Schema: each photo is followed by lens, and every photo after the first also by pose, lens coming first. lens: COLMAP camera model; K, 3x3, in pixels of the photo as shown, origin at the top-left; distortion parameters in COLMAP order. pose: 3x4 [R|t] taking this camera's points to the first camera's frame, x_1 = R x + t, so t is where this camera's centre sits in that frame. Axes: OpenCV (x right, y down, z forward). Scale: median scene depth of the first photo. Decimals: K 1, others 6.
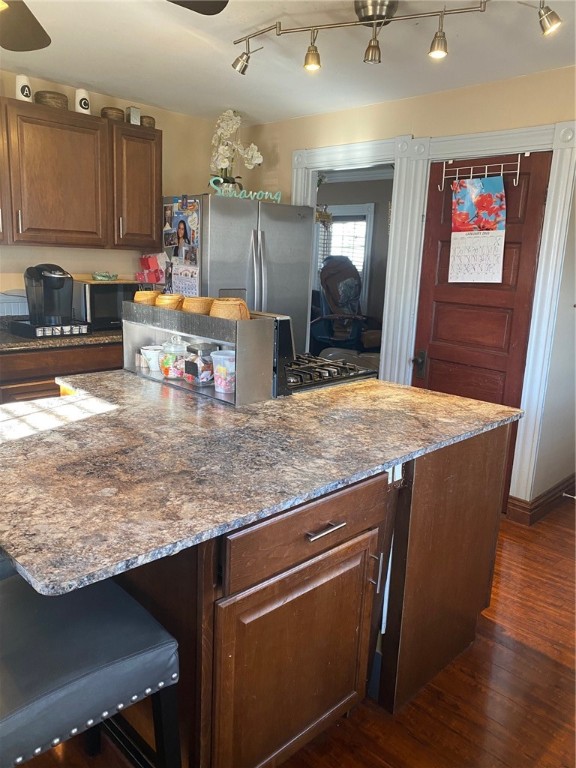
lens RADIAL K [[592.0, 0, 287.7], [0, 592.0, 385.1], [0, 0, 1]] dist [0.034530, -0.021634]
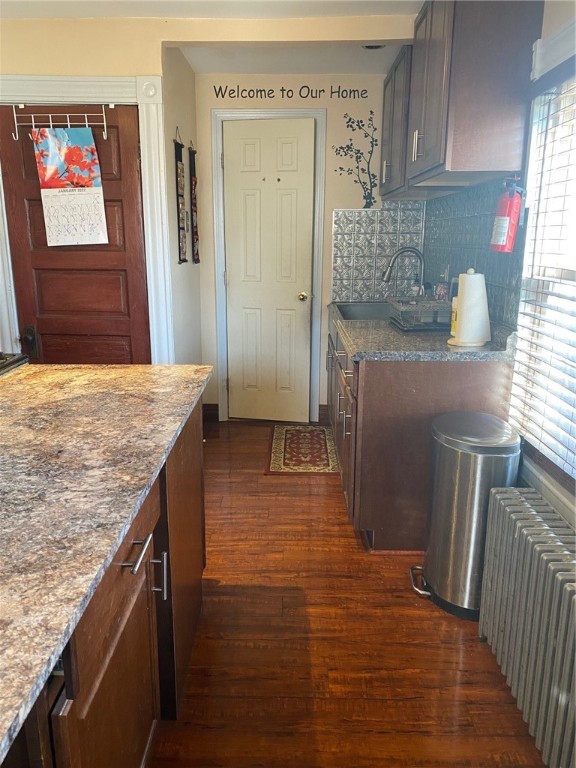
lens RADIAL K [[592.0, 0, 286.4], [0, 592.0, 379.9], [0, 0, 1]] dist [0.034530, -0.021634]
pose [[0.714589, -0.206914, 0.668243, -0.123741], [0.178297, 0.977578, 0.112033, -0.015040], [-0.676441, 0.039088, 0.735459, 0.121915]]
